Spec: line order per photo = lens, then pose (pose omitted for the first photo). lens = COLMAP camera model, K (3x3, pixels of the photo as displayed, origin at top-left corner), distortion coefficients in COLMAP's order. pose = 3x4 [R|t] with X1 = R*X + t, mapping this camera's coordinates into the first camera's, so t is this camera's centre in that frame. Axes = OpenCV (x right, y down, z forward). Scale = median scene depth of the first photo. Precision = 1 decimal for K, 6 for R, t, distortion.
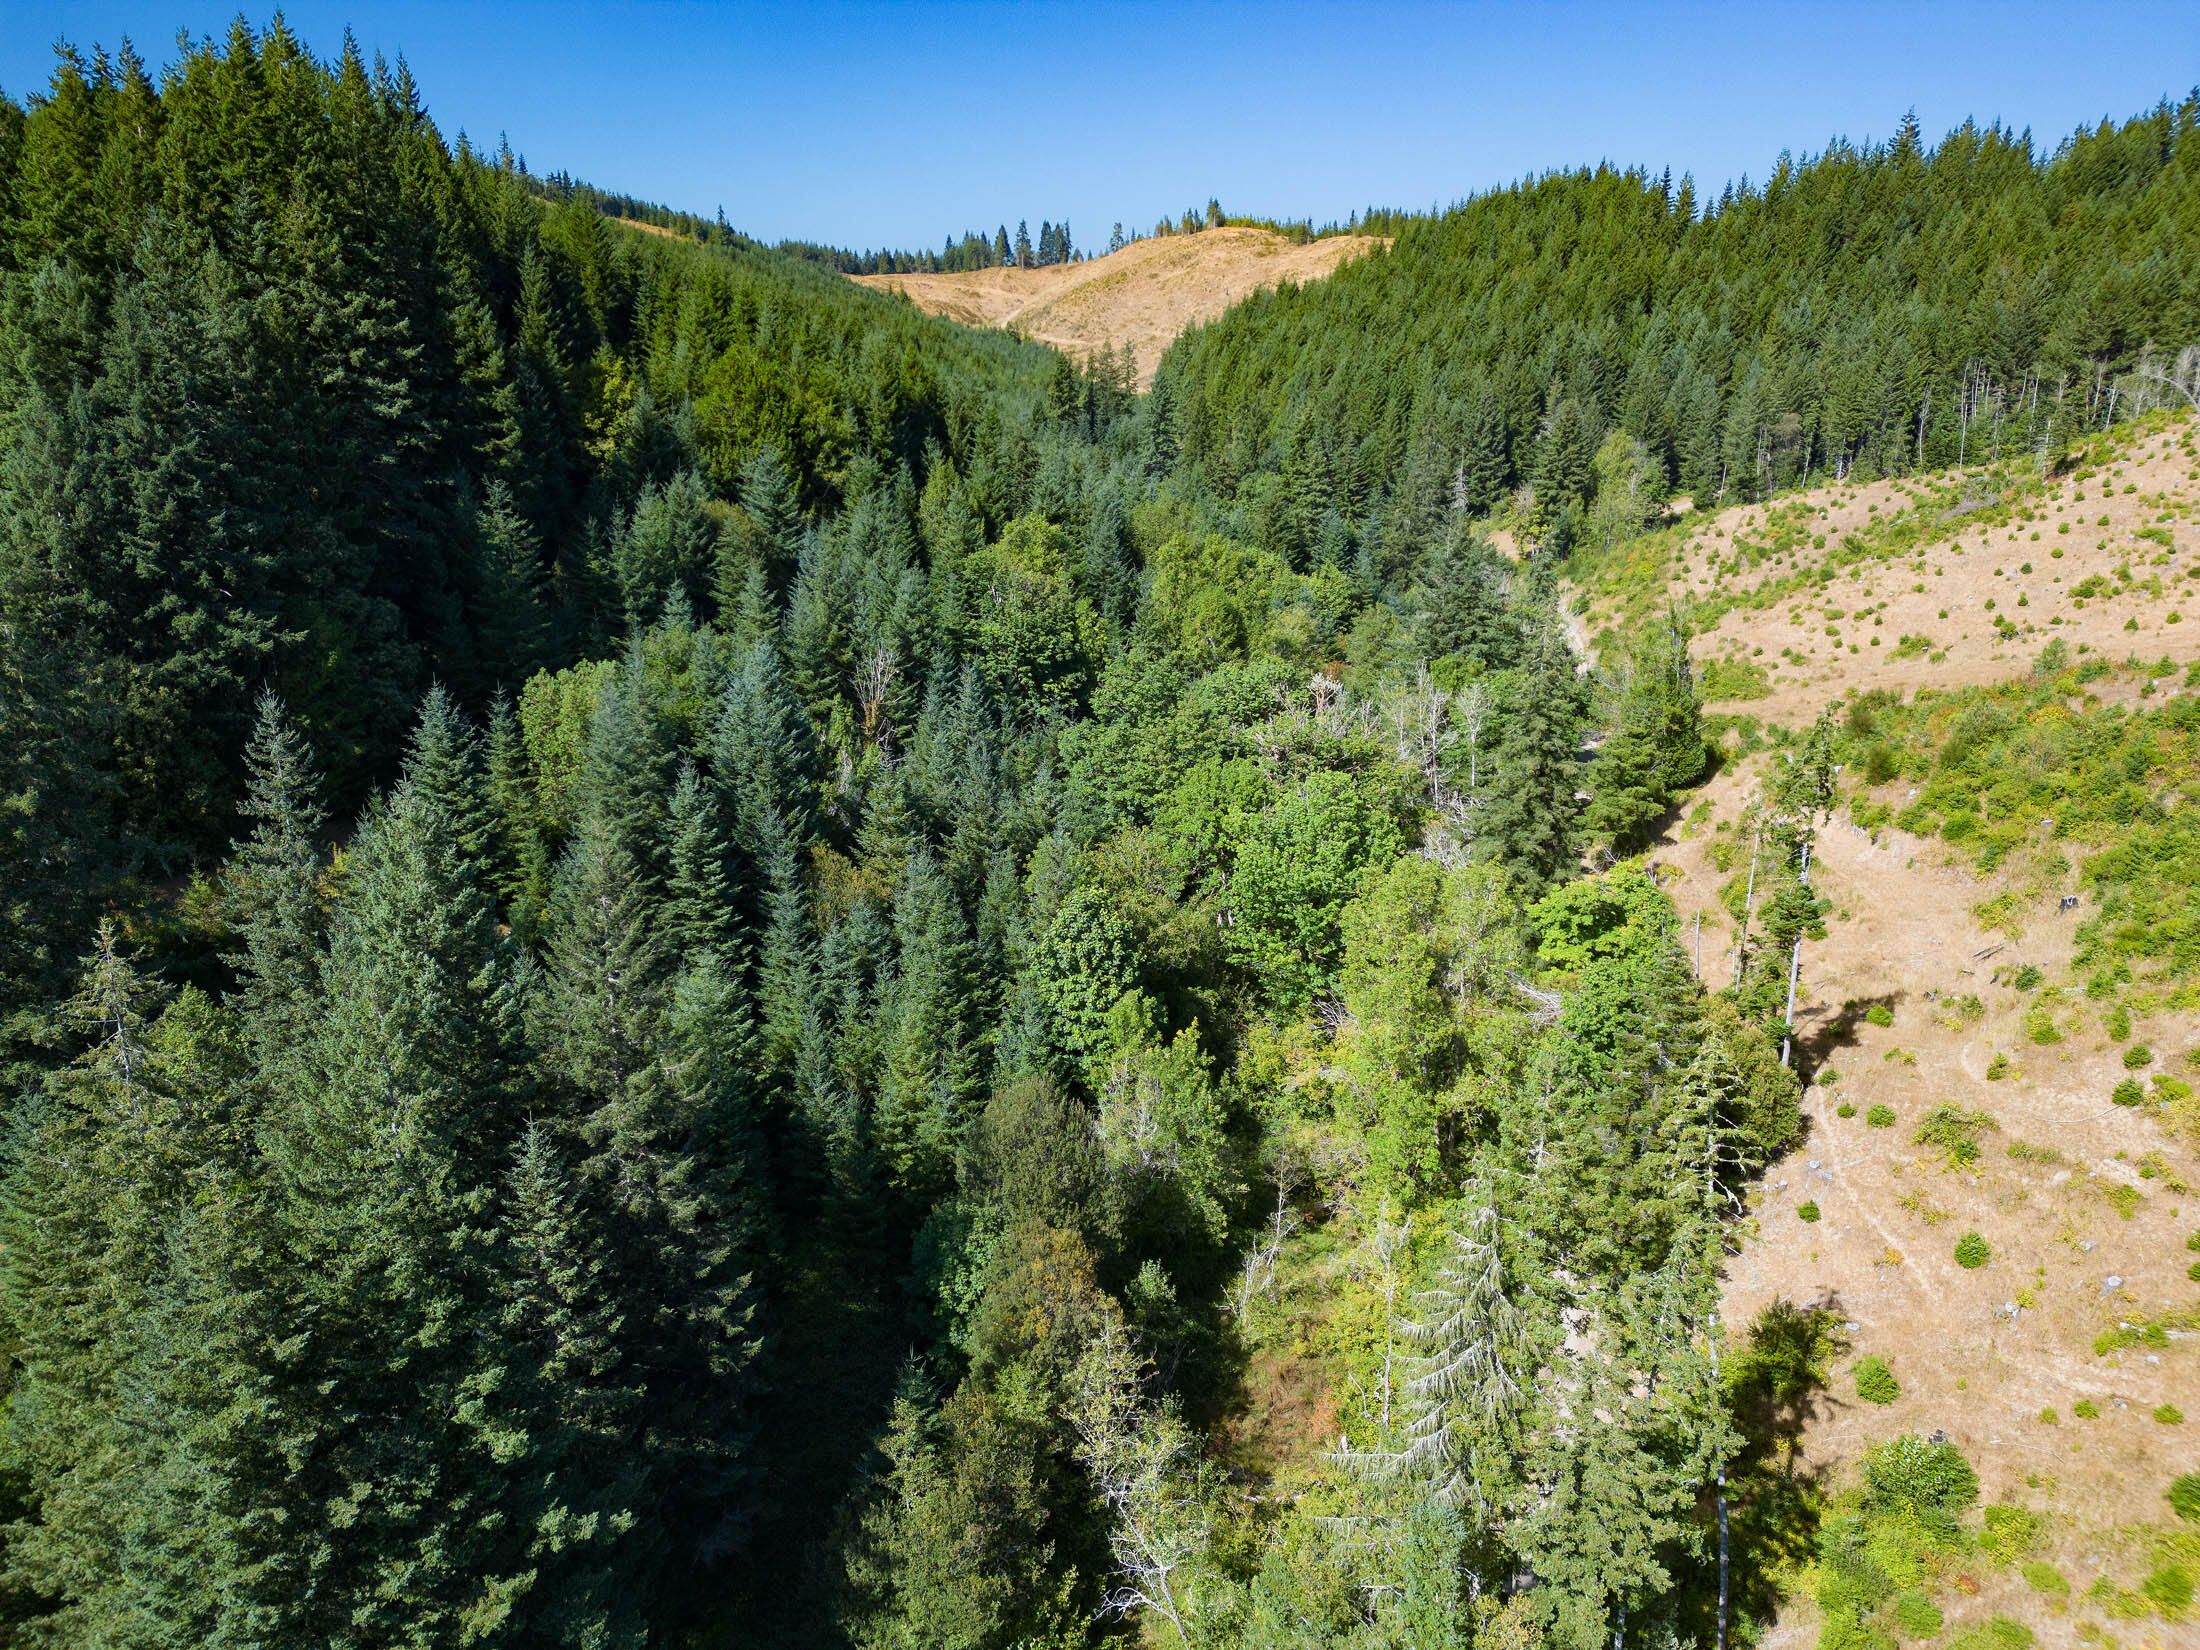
lens RADIAL K [[1543.0, 0, 1100.0], [0, 1543.0, 825.0], [0, 0, 1]] dist [0.079106, -0.078773]
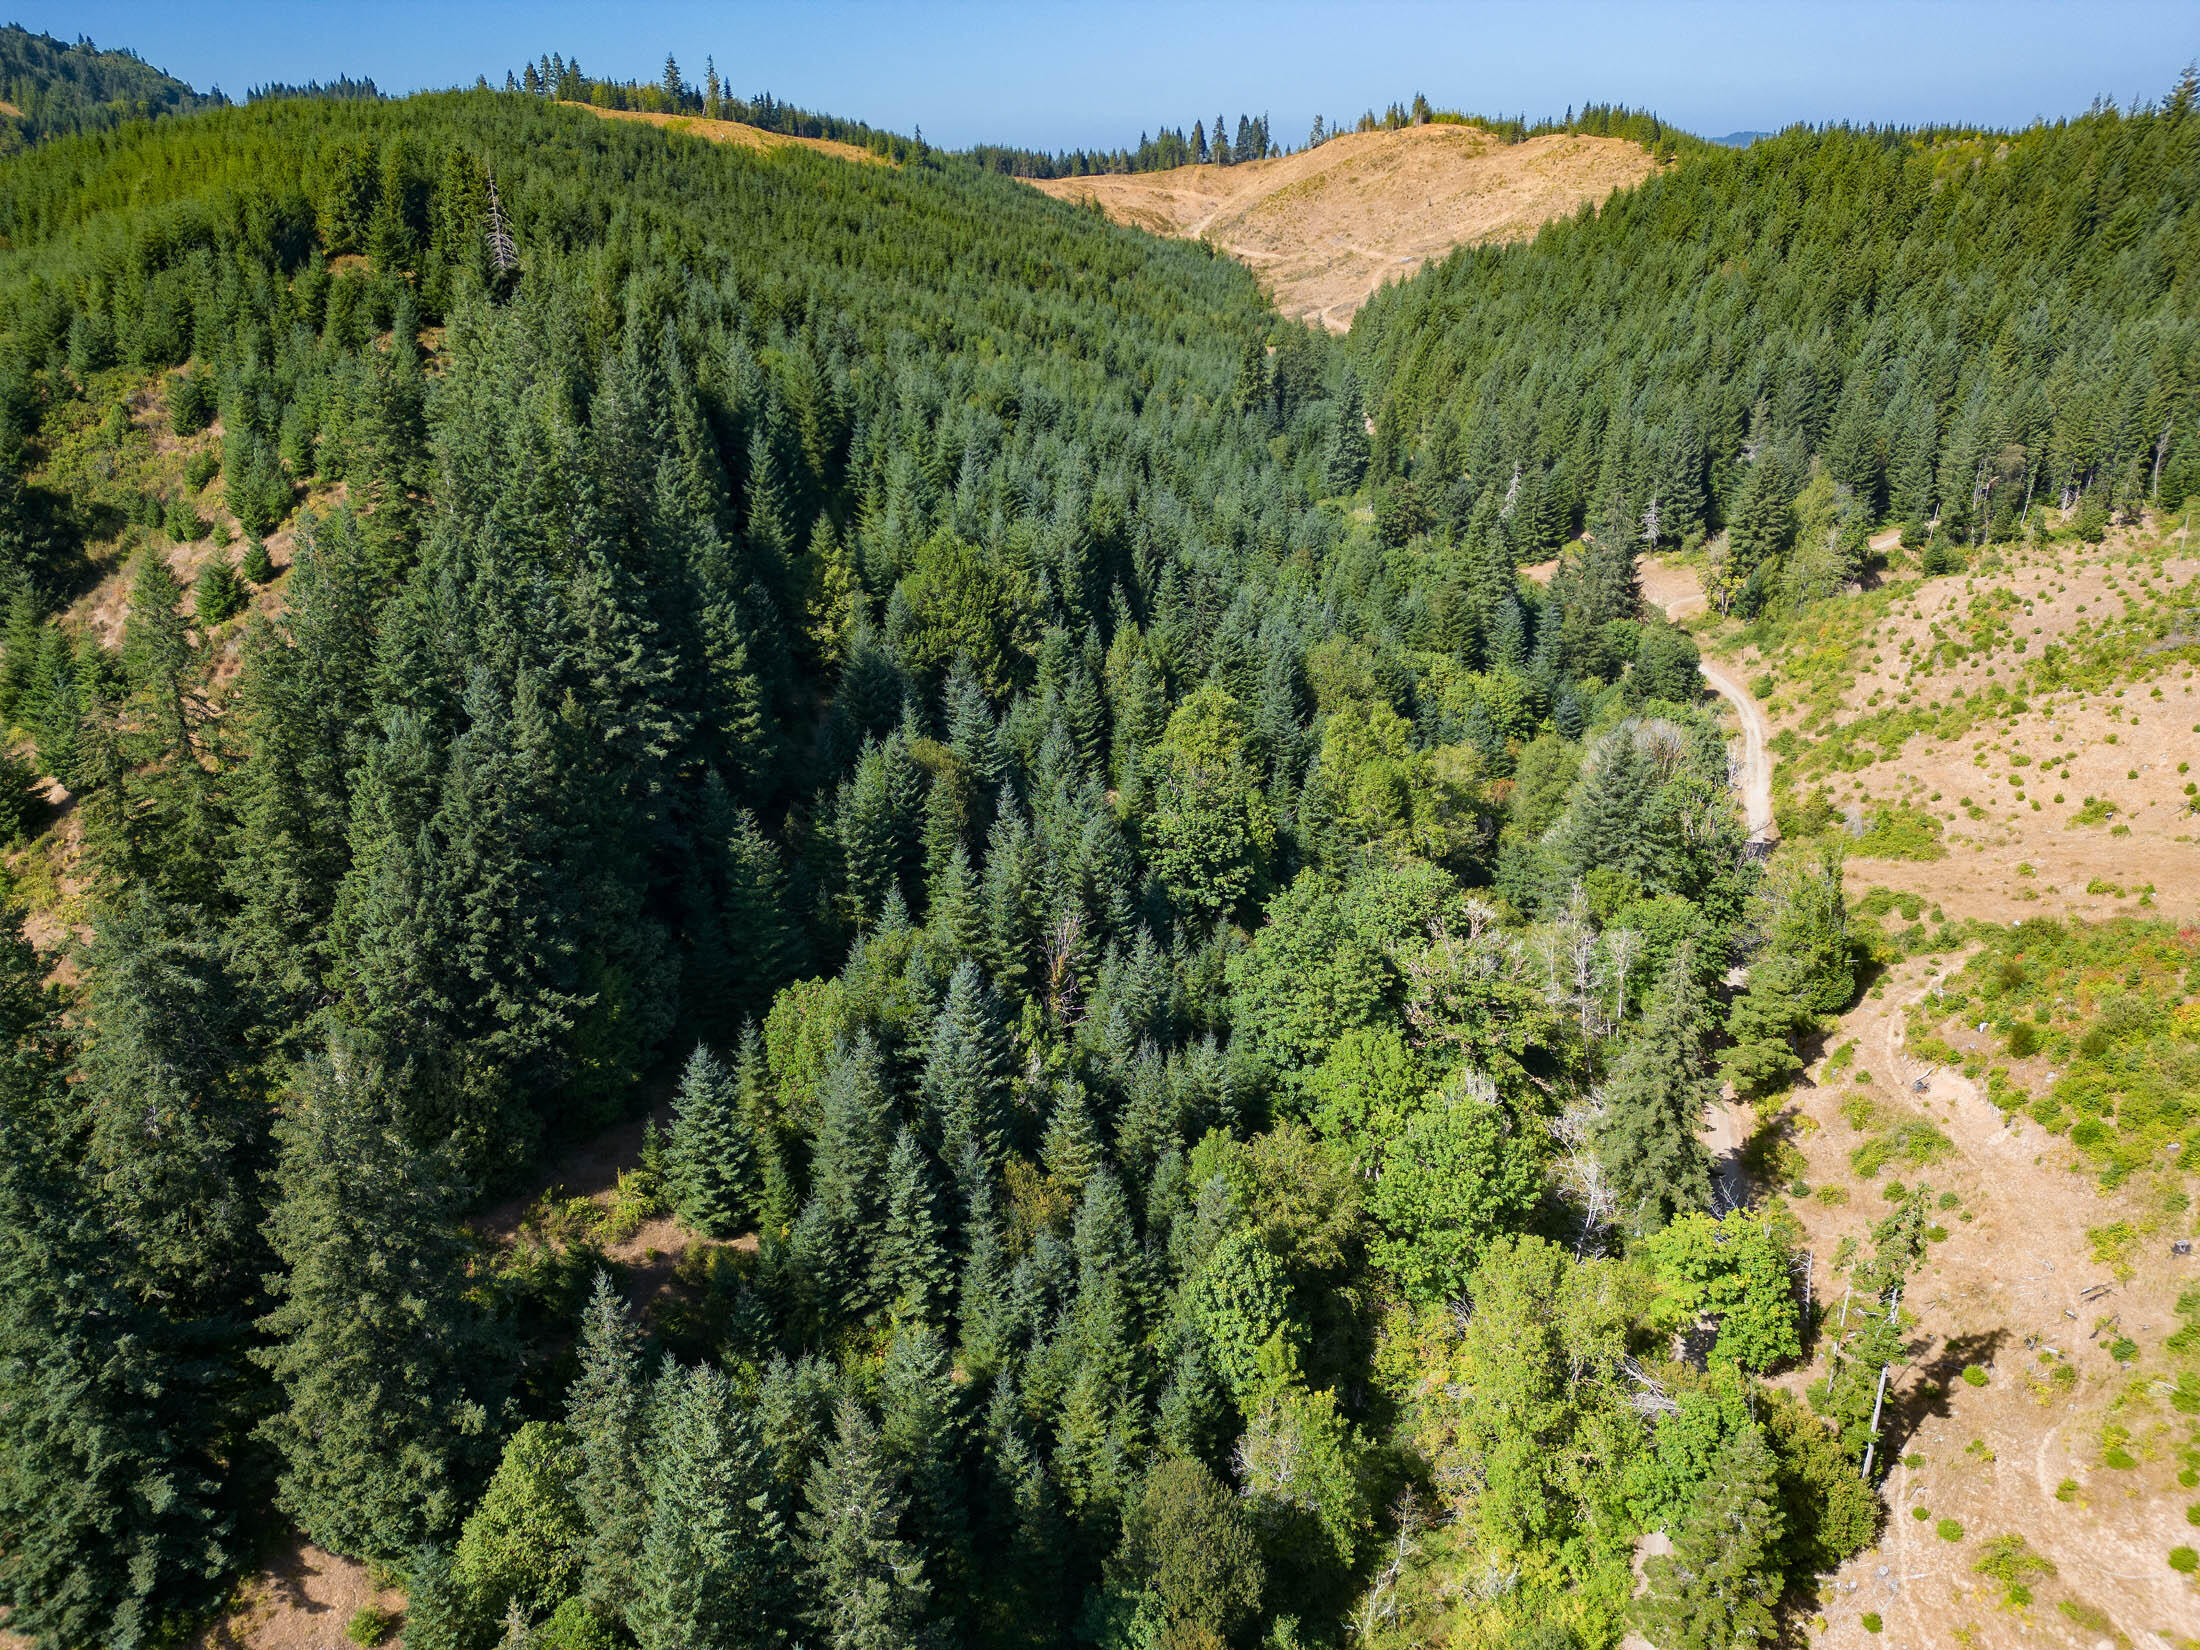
lens RADIAL K [[1543.0, 0, 1100.0], [0, 1543.0, 825.0], [0, 0, 1]] dist [0.079106, -0.078773]
pose [[0.993104, 0.033738, -0.112278, 0.003006], [-0.024298, 0.996135, 0.084403, -0.187556], [0.114692, -0.081093, 0.990086, -0.065343]]
